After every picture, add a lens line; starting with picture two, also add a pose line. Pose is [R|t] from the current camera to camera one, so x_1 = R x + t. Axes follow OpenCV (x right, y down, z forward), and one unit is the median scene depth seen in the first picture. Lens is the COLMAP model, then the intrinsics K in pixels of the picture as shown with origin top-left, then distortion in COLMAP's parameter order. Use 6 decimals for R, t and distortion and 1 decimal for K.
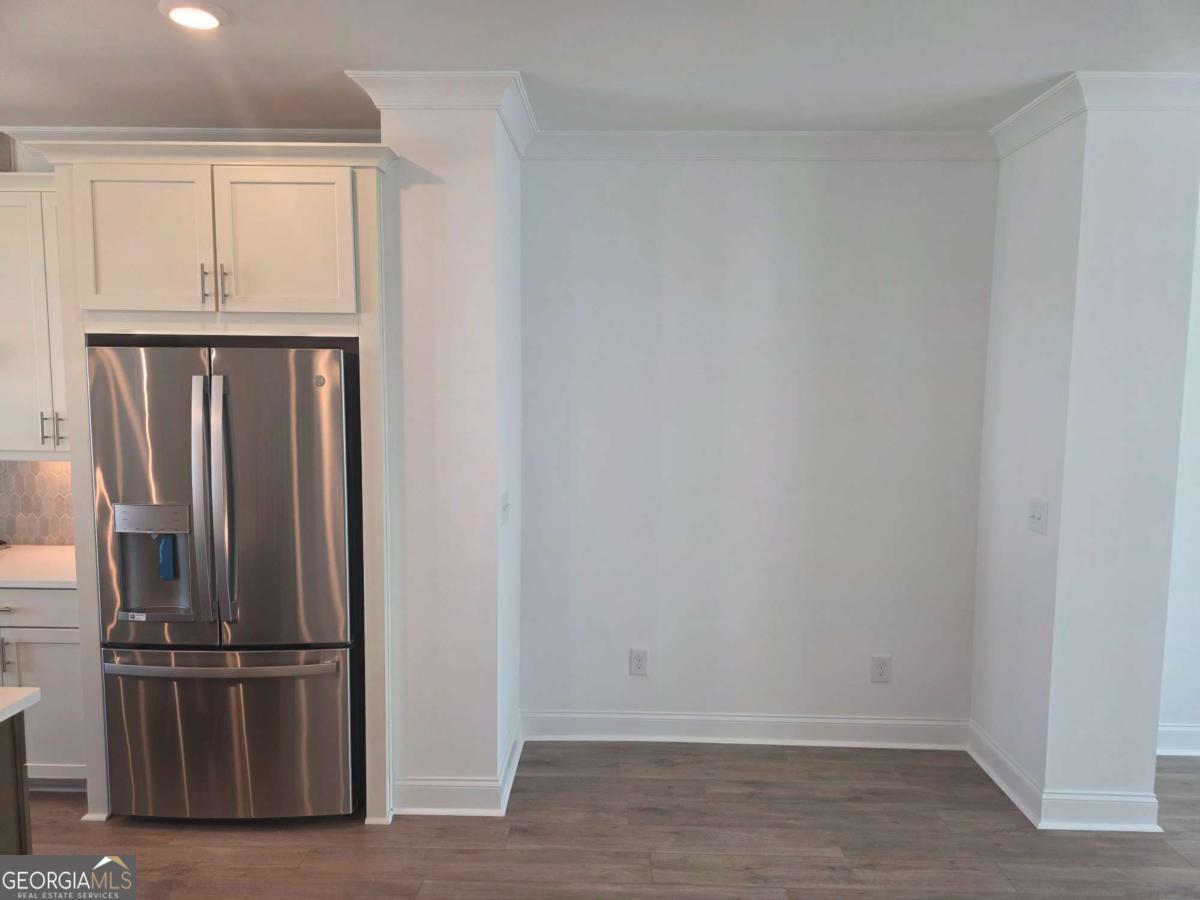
lens RADIAL K [[804.1, 0, 598.9], [0, 804.1, 463.2], [0, 0, 1]] dist [0.064073, -0.057346]
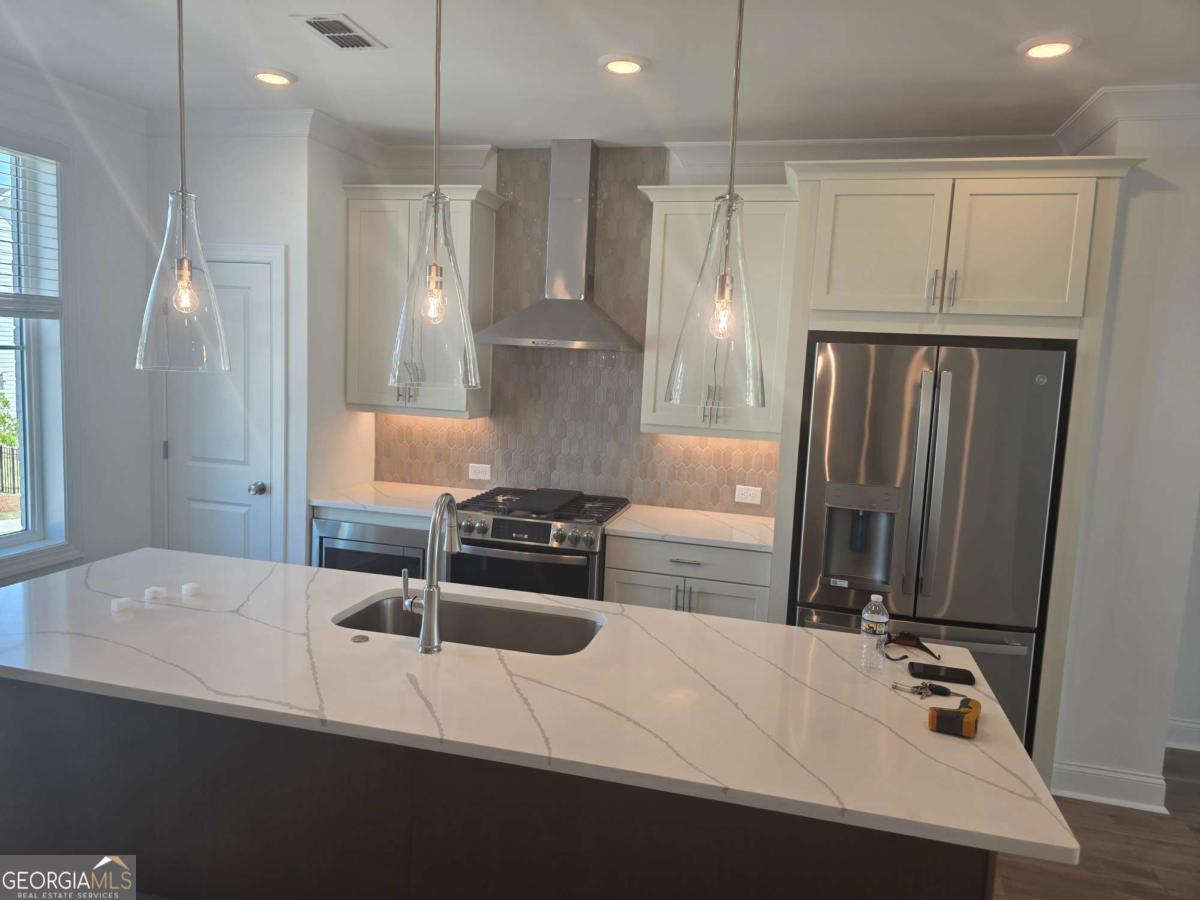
lens RADIAL K [[804.1, 0, 597.4], [0, 804.1, 448.8], [0, 0, 1]] dist [0.064073, -0.057346]
pose [[0.973344, 0.064181, -0.220187, -0.656044], [-0.061348, 0.997922, 0.019686, 0.002274], [0.220993, -0.005653, 0.975259, -0.163599]]
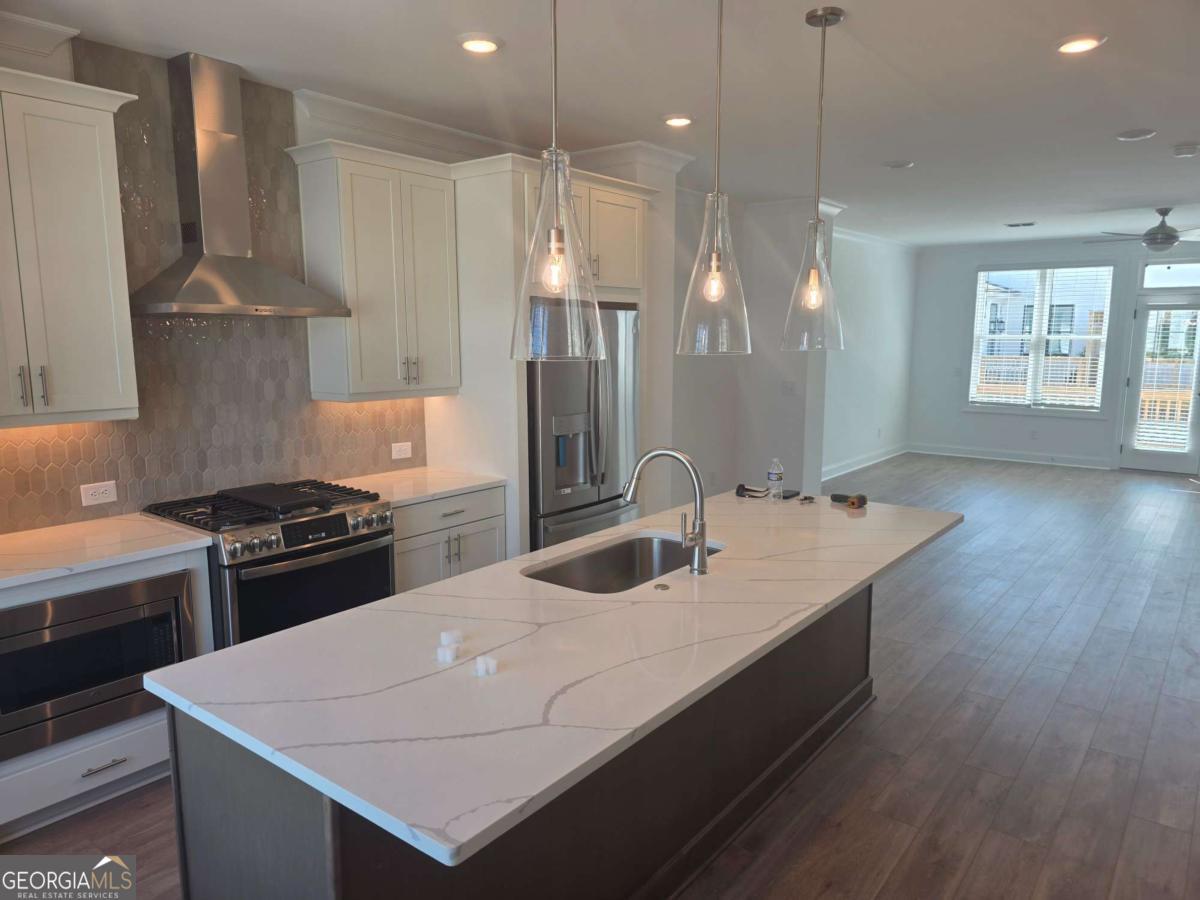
lens RADIAL K [[804.1, 0, 608.9], [0, 804.1, 456.2], [0, 0, 1]] dist [0.064073, -0.057346]
pose [[0.596531, -0.130209, 0.791957, -1.670125], [0.082149, 0.991475, 0.101135, -0.015790], [-0.798375, 0.004728, 0.602142, 0.057165]]
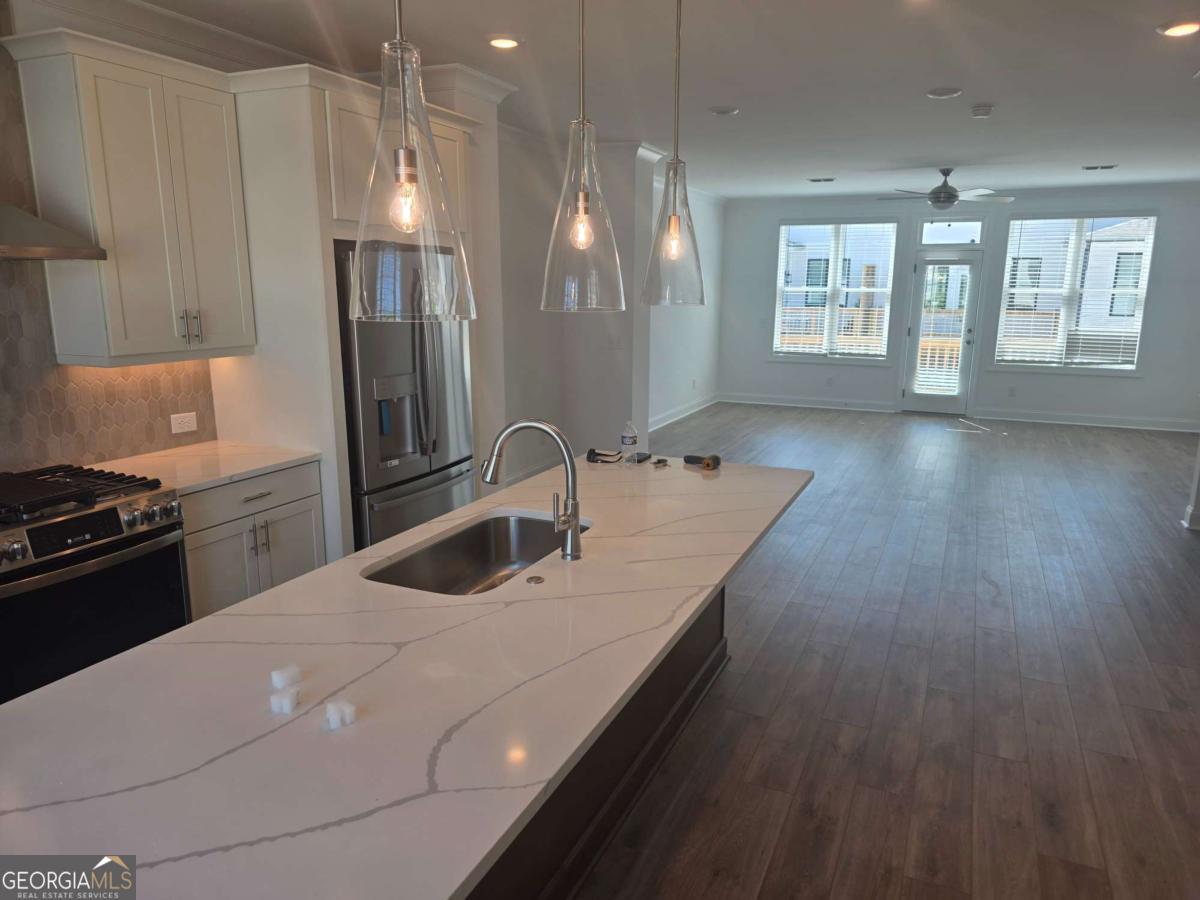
lens RADIAL K [[804.1, 0, 613.0], [0, 804.1, 457.3], [0, 0, 1]] dist [0.064073, -0.057346]
pose [[0.384086, -0.201300, 0.901086, -1.603909], [0.085274, 0.979506, 0.182471, -0.027807], [-0.919351, 0.006755, 0.393380, 0.160634]]
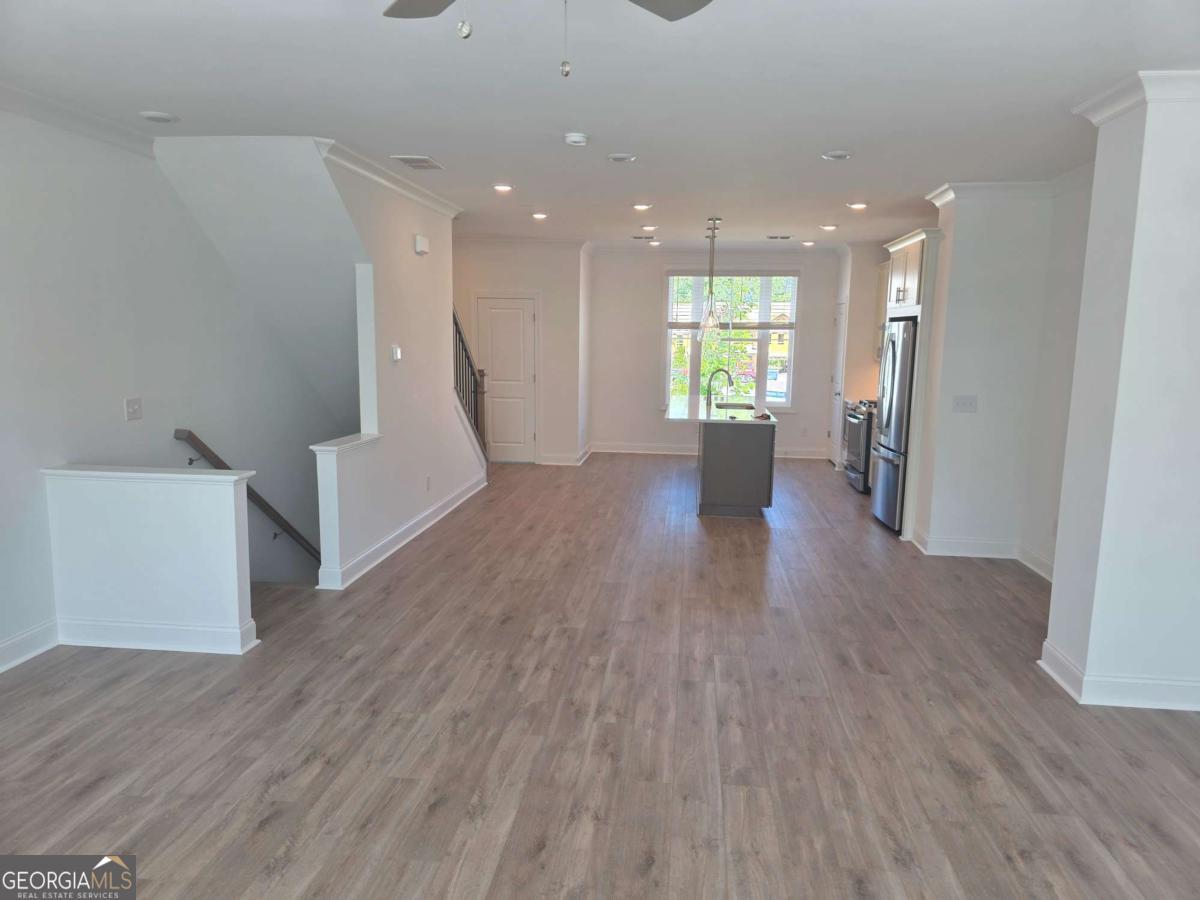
lens RADIAL K [[804.1, 0, 616.0], [0, 804.1, 449.6], [0, 0, 1]] dist [0.064073, -0.057346]
pose [[-0.079284, 0.132619, -0.987991, 1.998669], [-0.113684, 0.983442, 0.141131, -0.012654], [0.990348, 0.123508, -0.062894, 0.370685]]
